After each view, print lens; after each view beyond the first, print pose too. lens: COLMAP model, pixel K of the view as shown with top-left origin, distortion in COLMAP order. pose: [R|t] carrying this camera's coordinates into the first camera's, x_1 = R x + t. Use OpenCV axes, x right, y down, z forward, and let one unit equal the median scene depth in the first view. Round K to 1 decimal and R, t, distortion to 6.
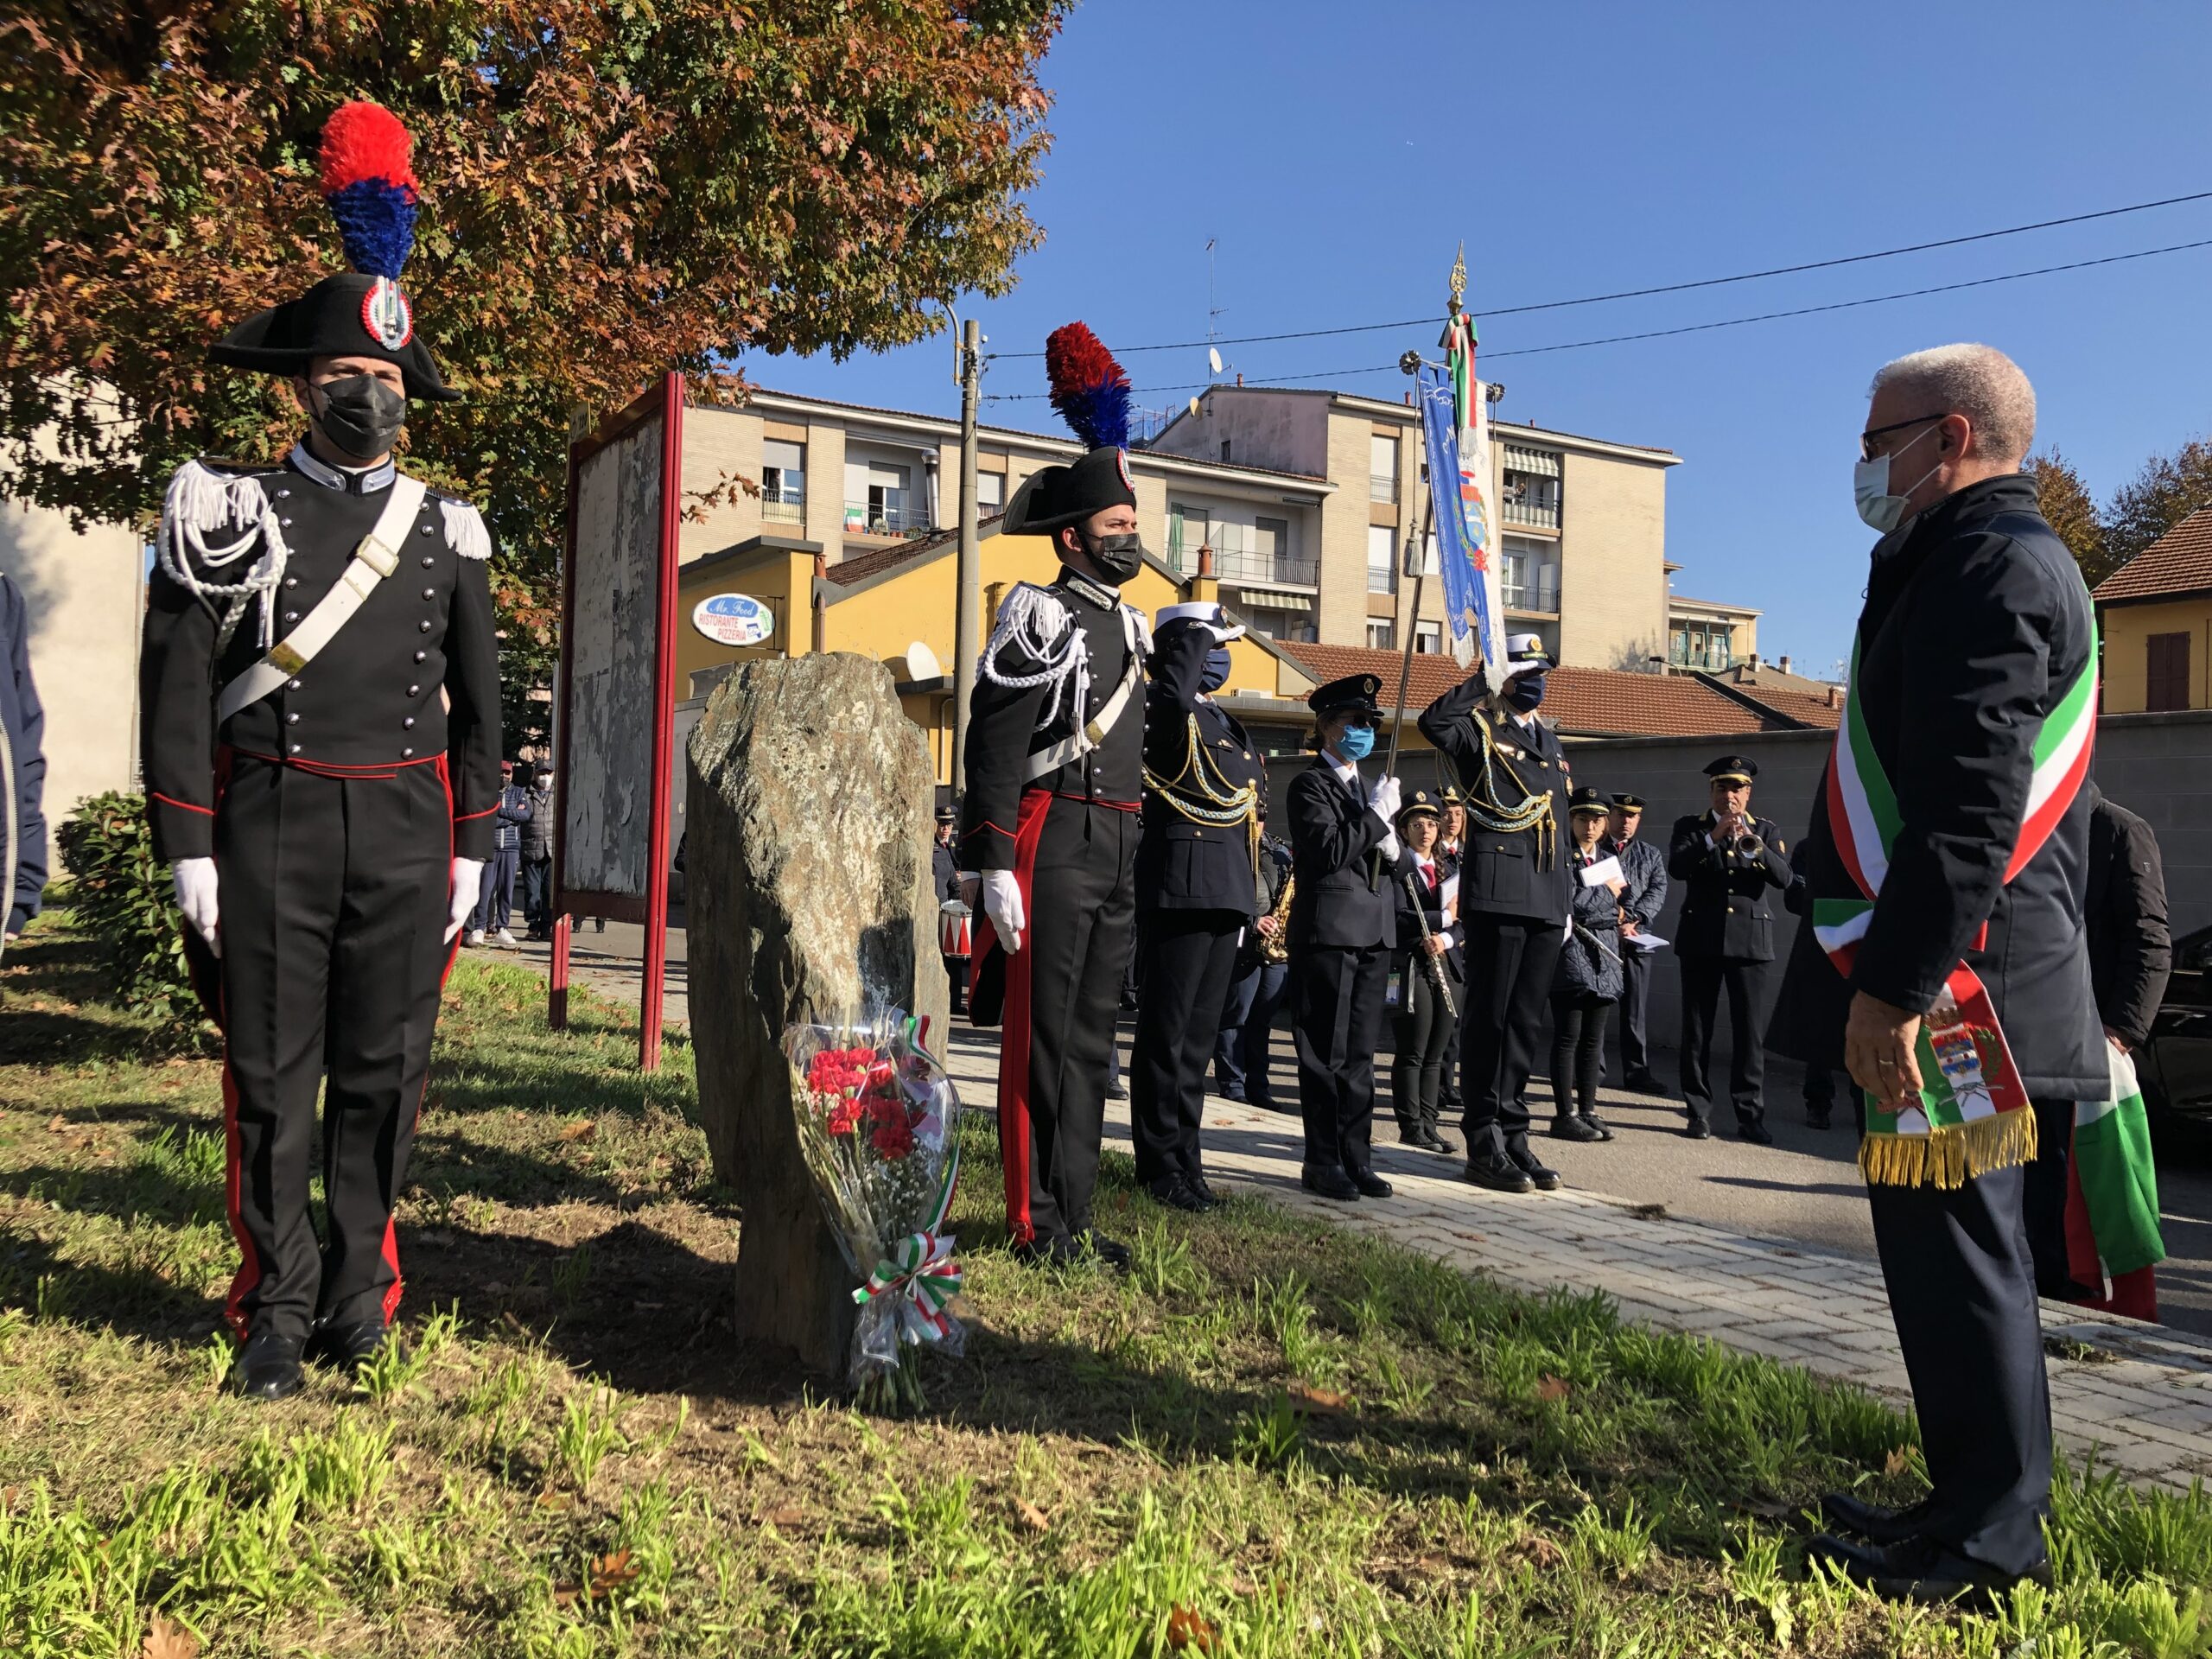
lens RADIAL K [[1808.3, 0, 1089.0], [0, 1808.3, 822.9], [0, 0, 1]] dist [0.028895, -0.025005]
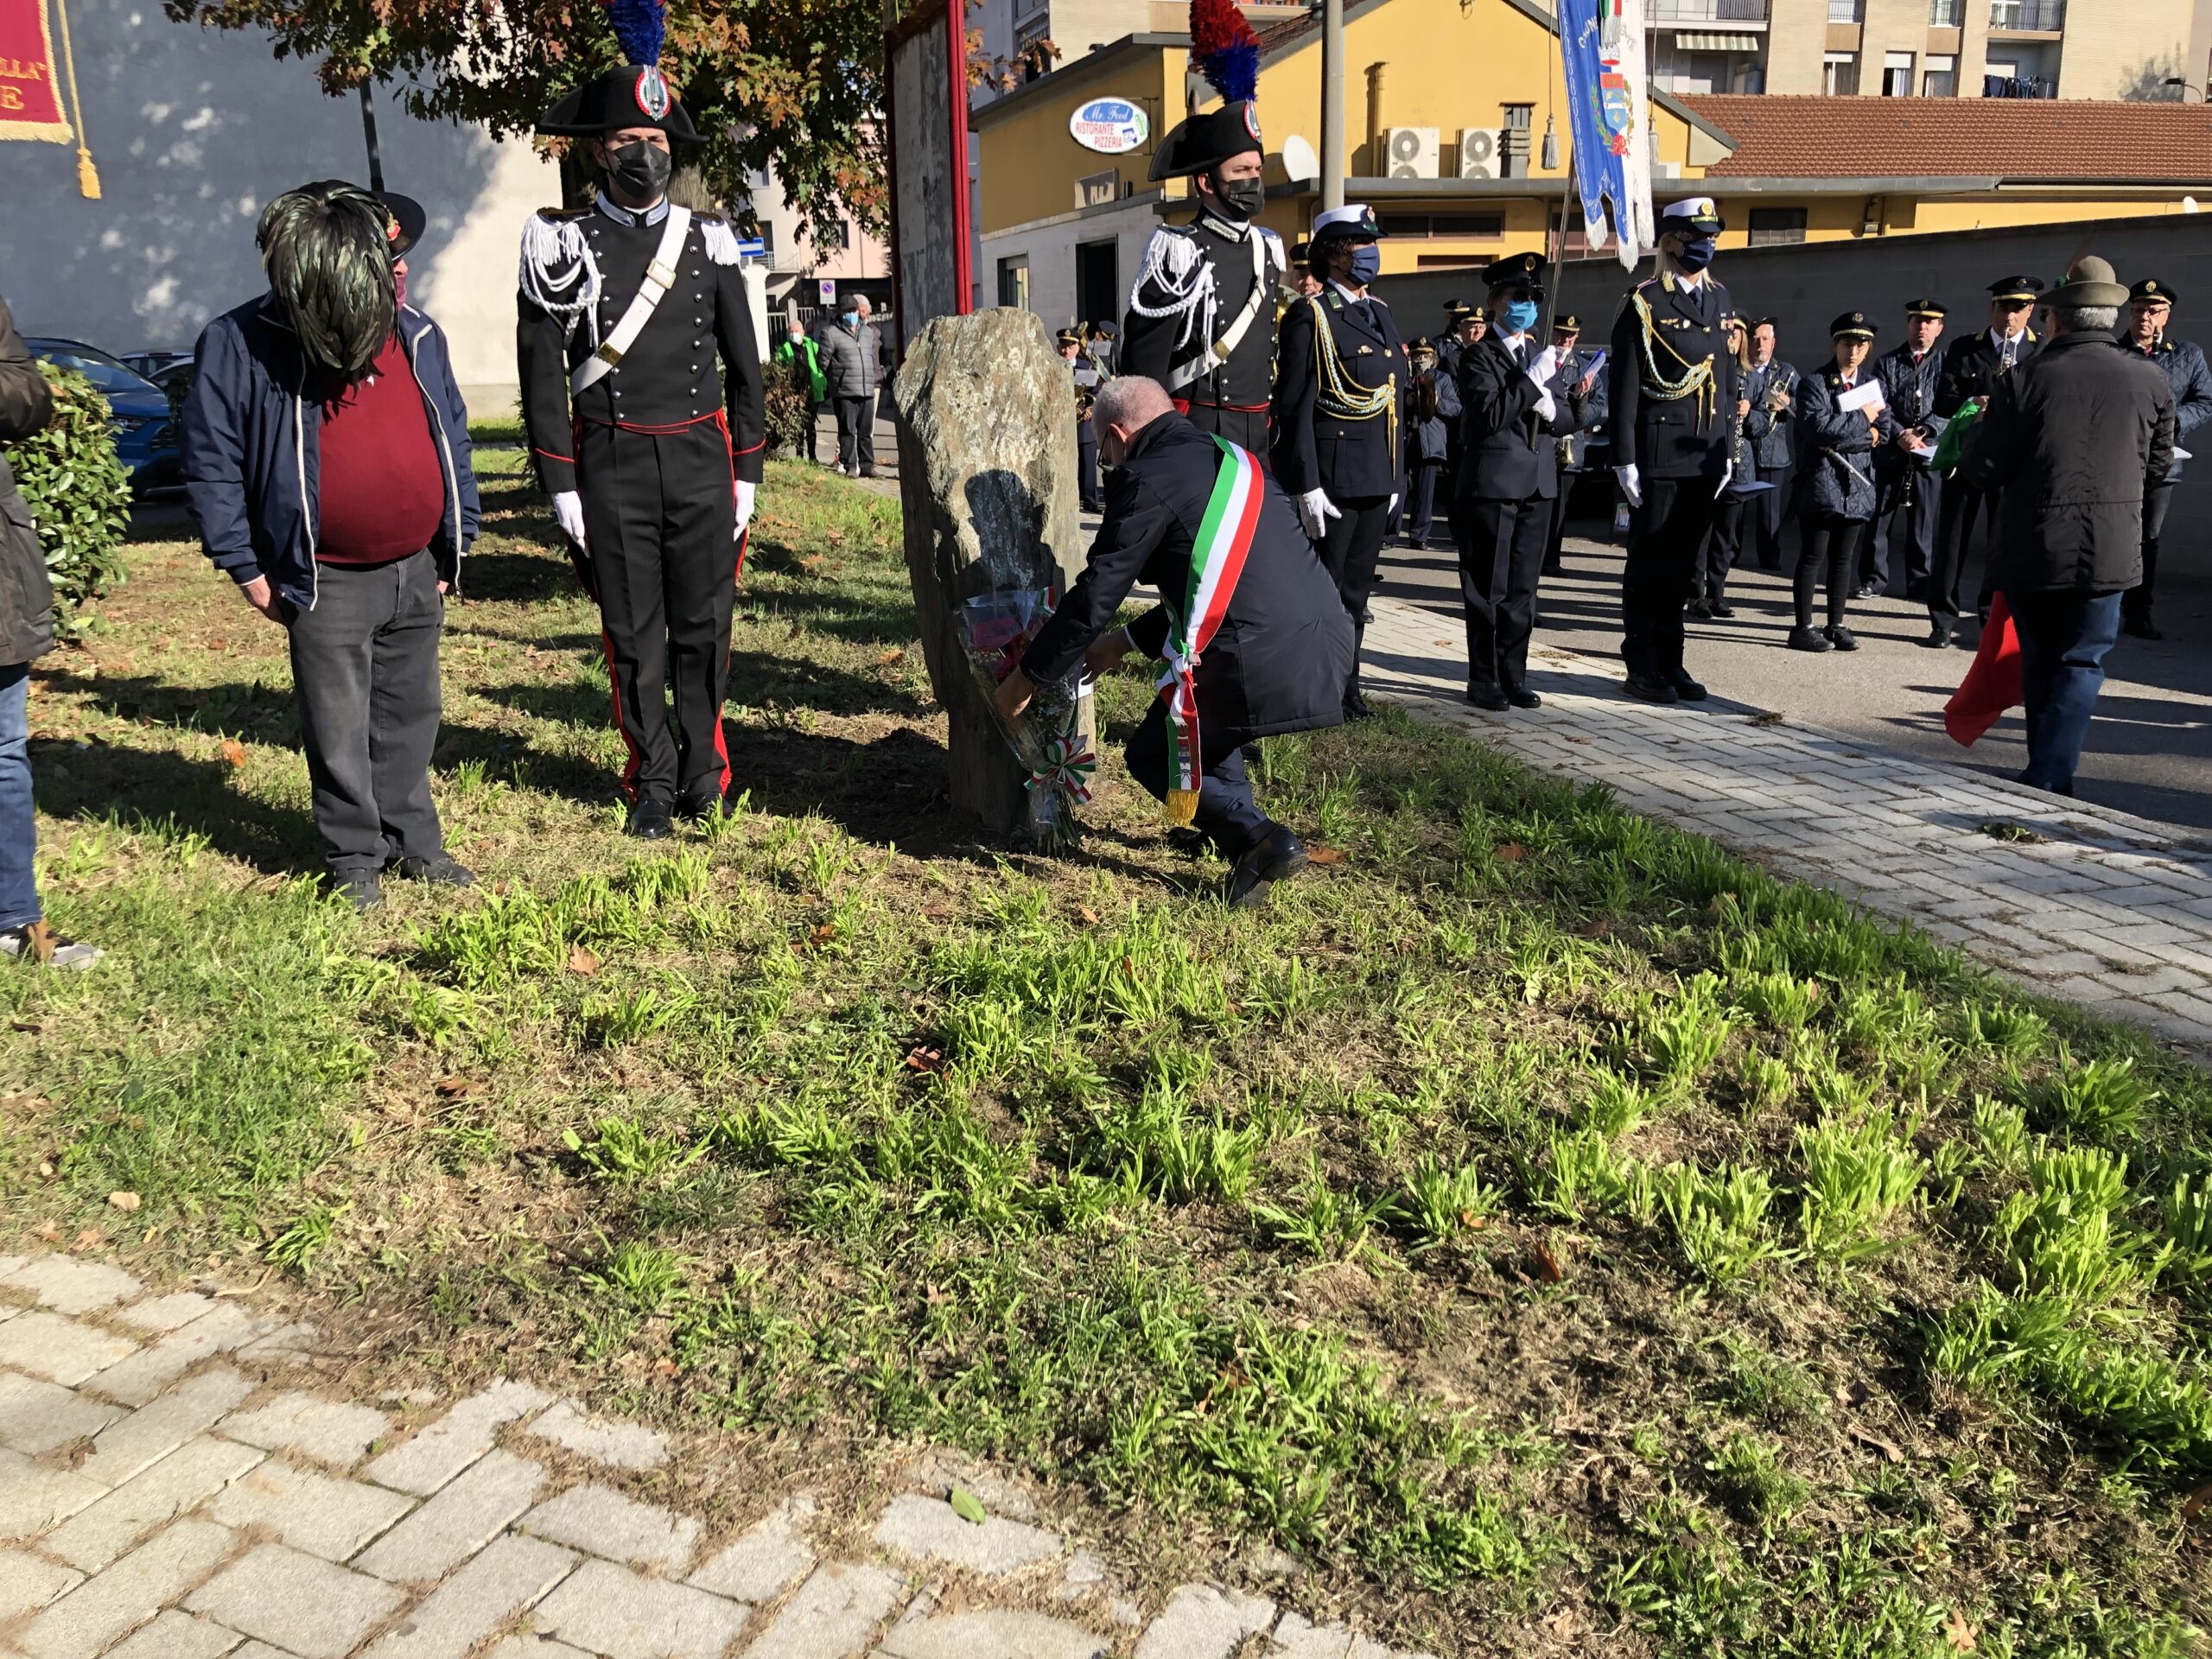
lens RADIAL K [[1808.3, 0, 1101.0], [0, 1808.3, 804.7], [0, 0, 1]] dist [0.028895, -0.025005]
pose [[0.974455, 0.015072, -0.224078, 0.093180], [0.044586, 0.964903, 0.258795, -0.033487], [0.220114, -0.262175, 0.939582, -0.127021]]
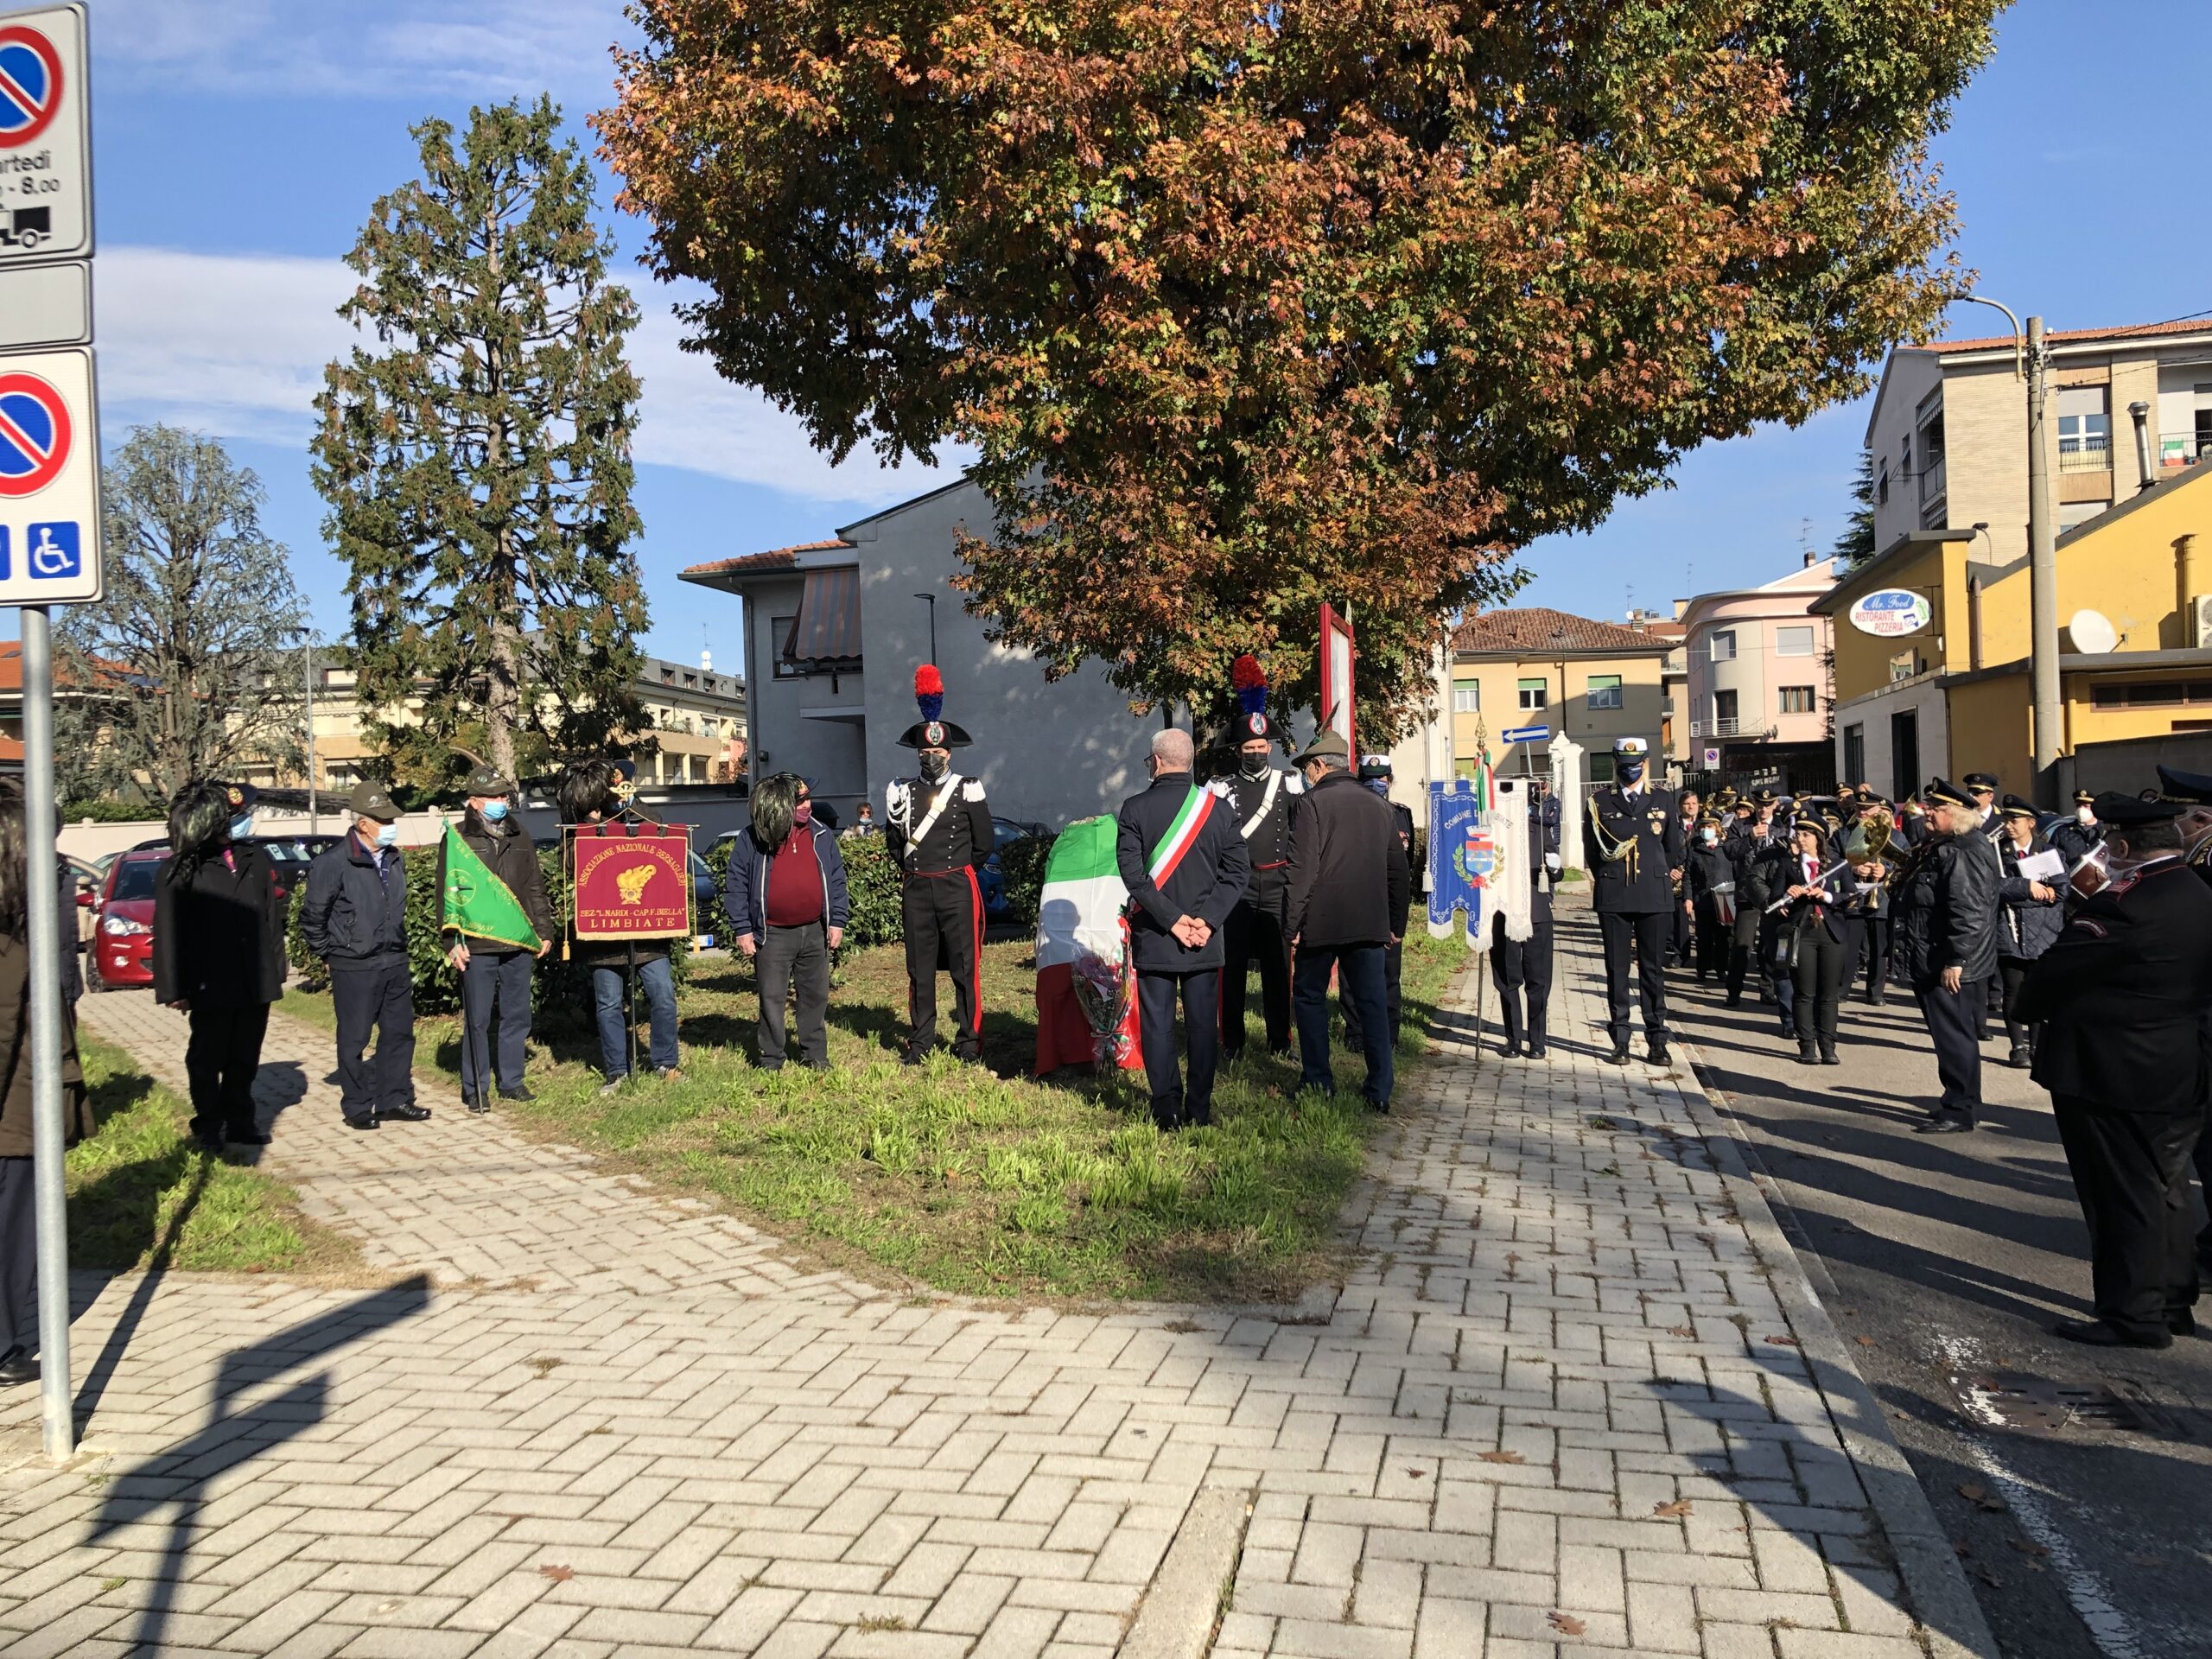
lens RADIAL K [[1808.3, 0, 1116.4], [0, 1808.3, 823.5], [0, 0, 1]] dist [0.028895, -0.025005]
pose [[0.722080, -0.045102, -0.690338, 0.688759], [0.058597, 0.998274, -0.003929, -0.029645], [0.689324, -0.037614, 0.723476, -0.359758]]
